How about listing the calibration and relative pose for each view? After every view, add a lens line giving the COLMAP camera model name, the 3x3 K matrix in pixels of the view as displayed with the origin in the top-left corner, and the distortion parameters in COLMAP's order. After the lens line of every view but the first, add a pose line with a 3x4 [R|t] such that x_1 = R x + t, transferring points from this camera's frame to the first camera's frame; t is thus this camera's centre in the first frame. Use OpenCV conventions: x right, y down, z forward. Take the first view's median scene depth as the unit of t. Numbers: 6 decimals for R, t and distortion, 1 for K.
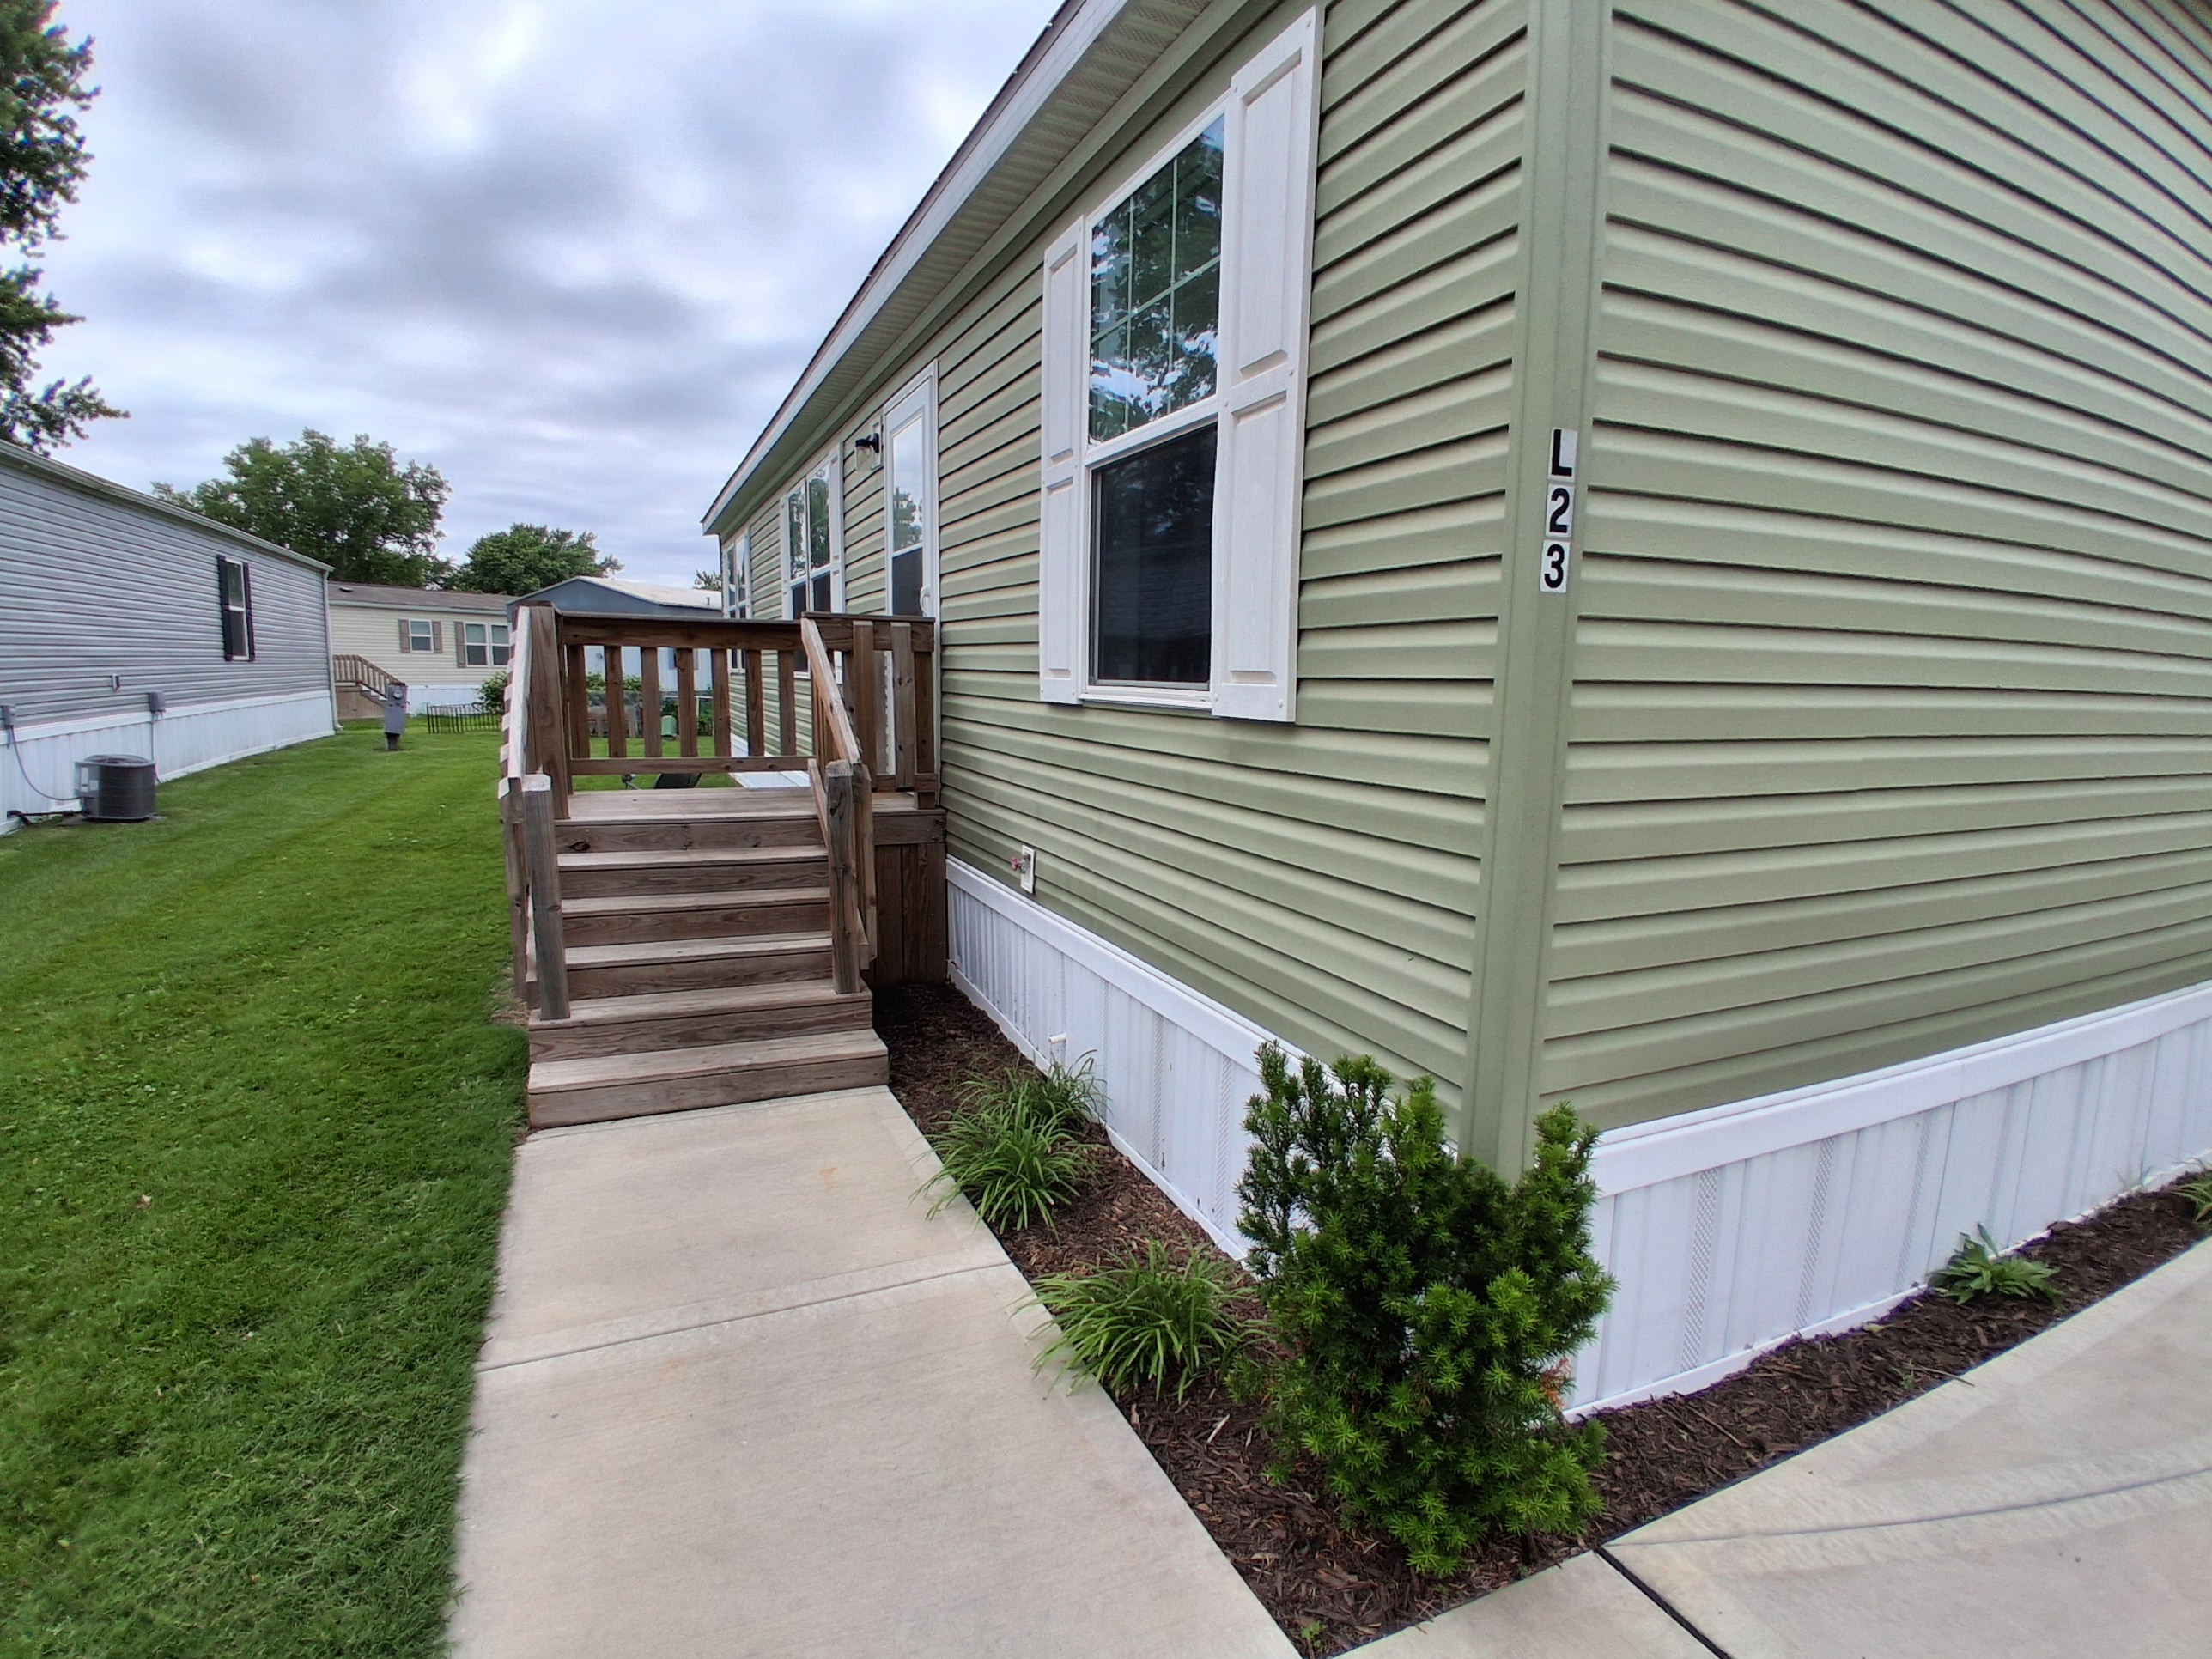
lens RADIAL K [[1089.5, 0, 1180.9], [0, 1089.5, 836.1], [0, 0, 1]] dist [-0.072279, -0.001709]
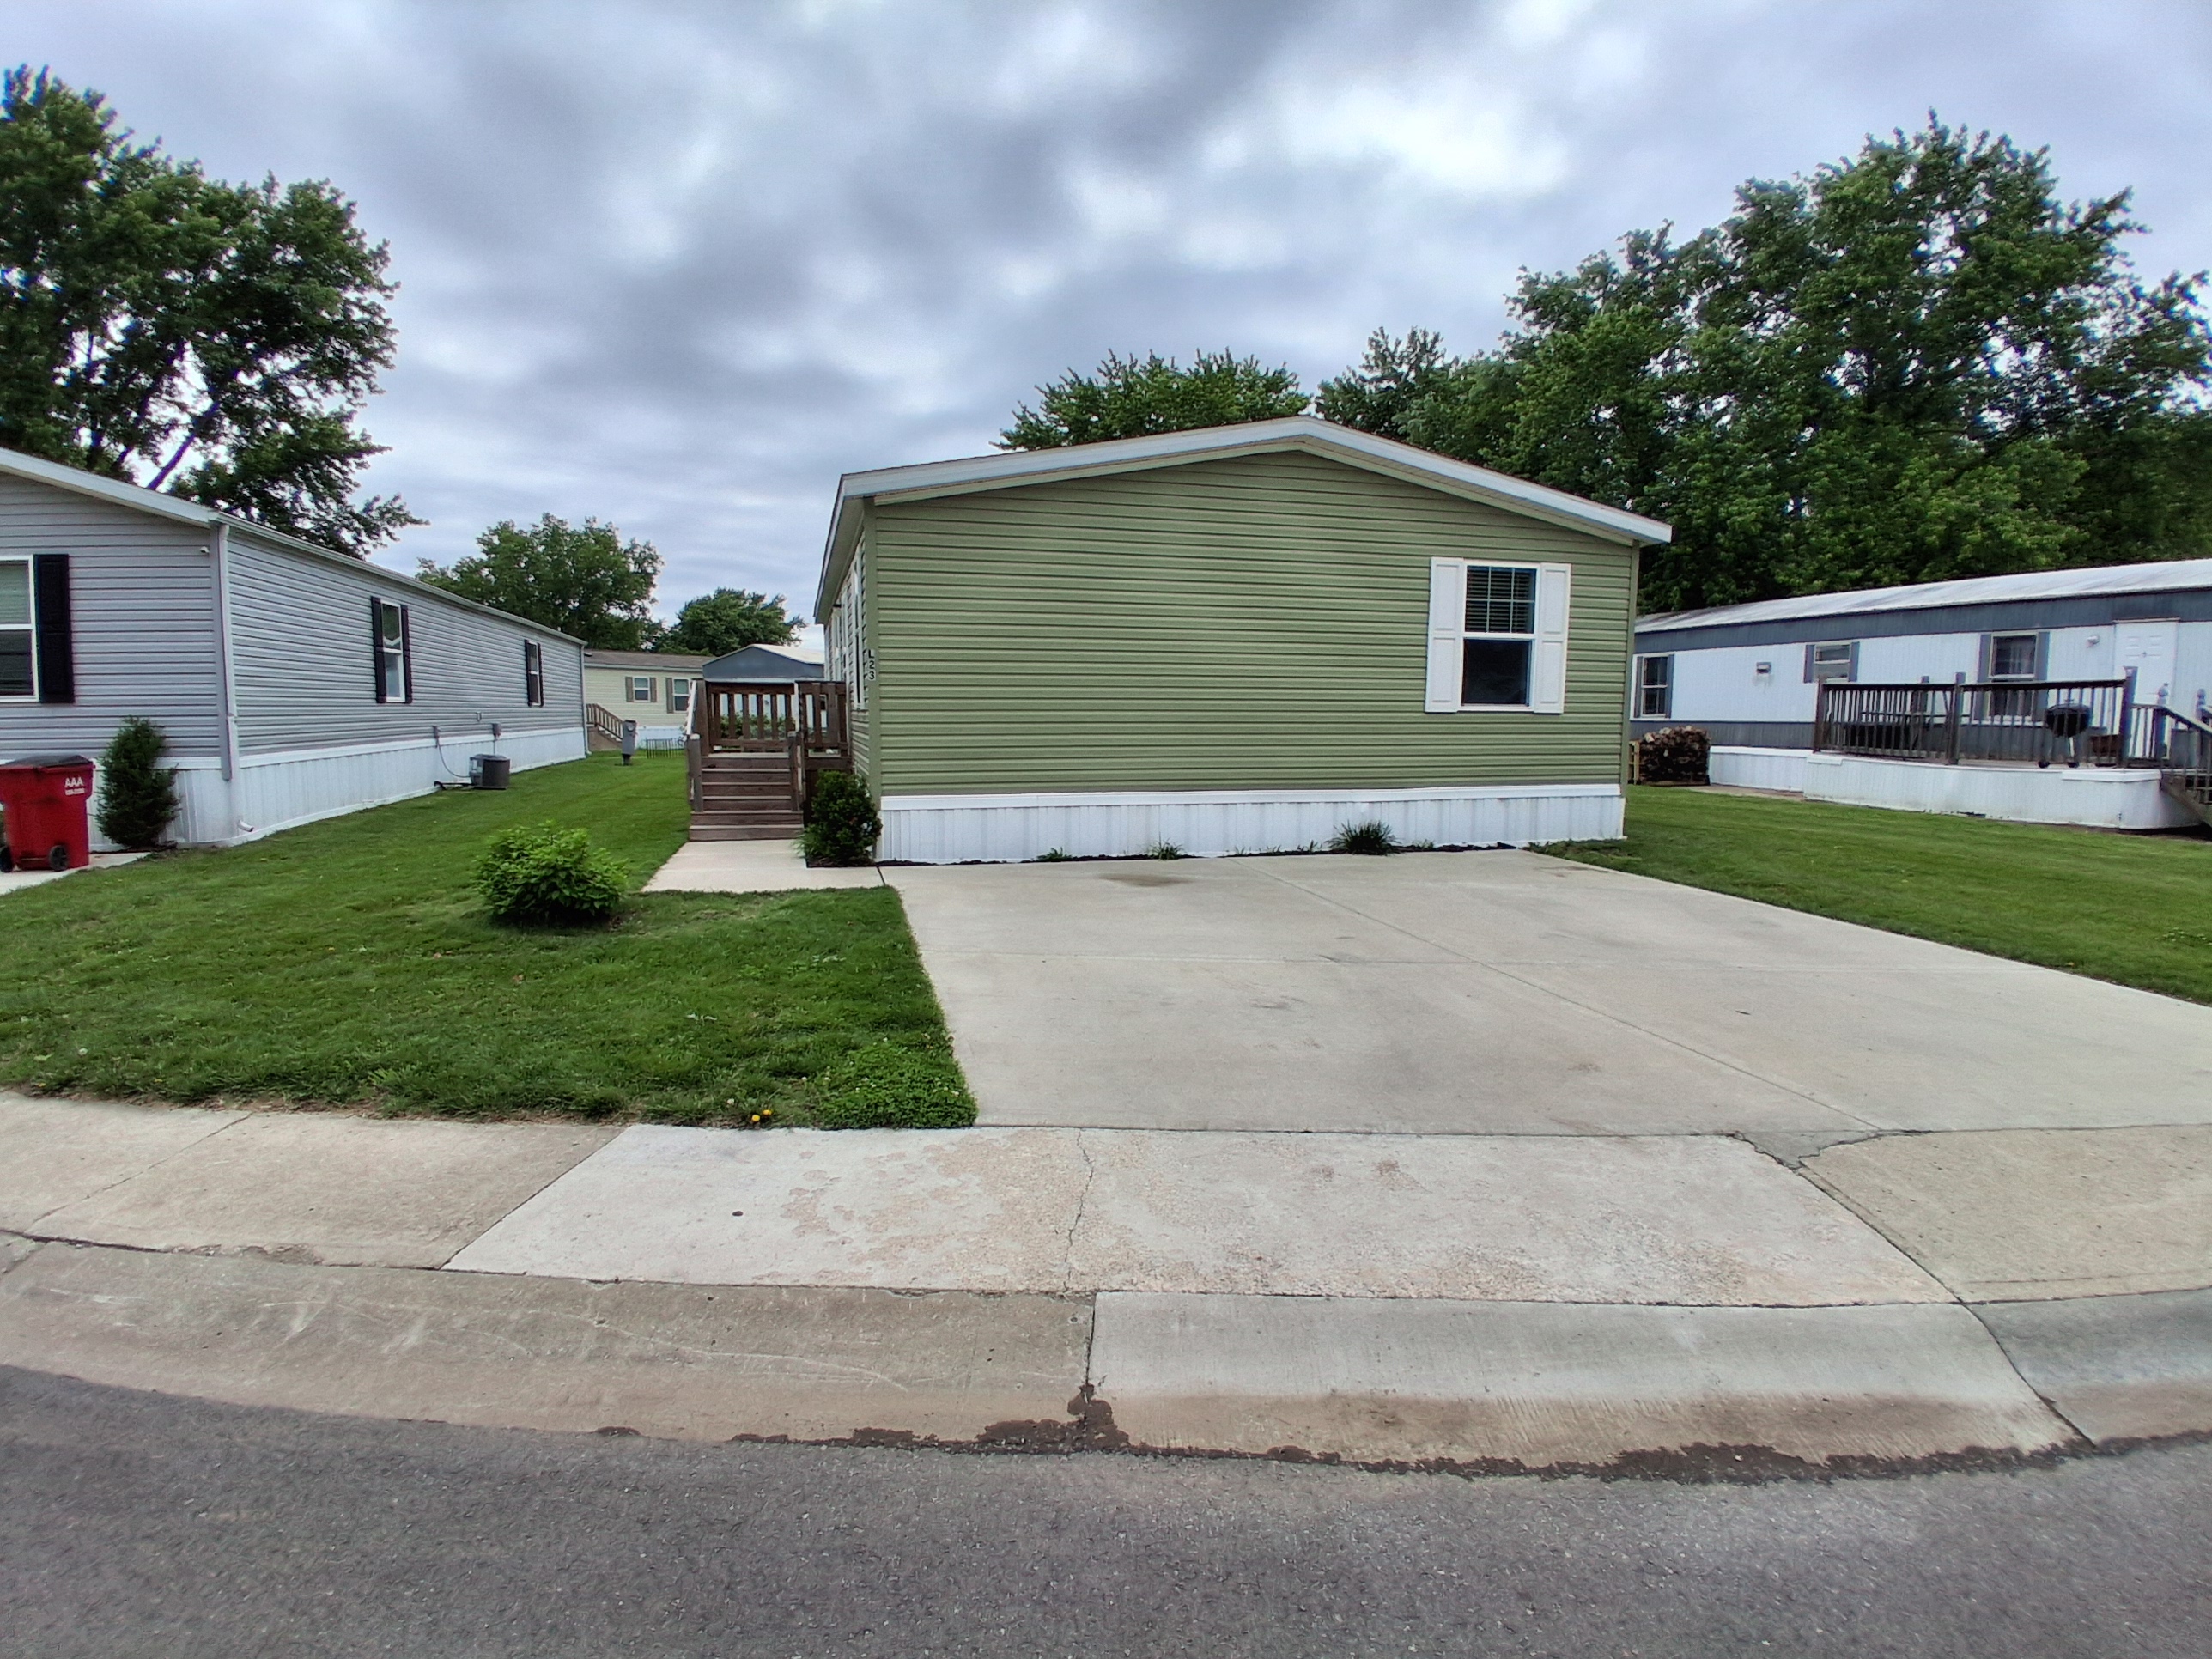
lens RADIAL K [[1106.8, 0, 1102.5], [0, 1106.8, 836.2], [0, 0, 1]] dist [-0.004662, -0.039206]
pose [[0.974814, 0.004897, -0.222965, 0.156752], [-0.014146, 0.999103, -0.039906, 0.042976], [0.222570, 0.042055, 0.974009, -0.230444]]
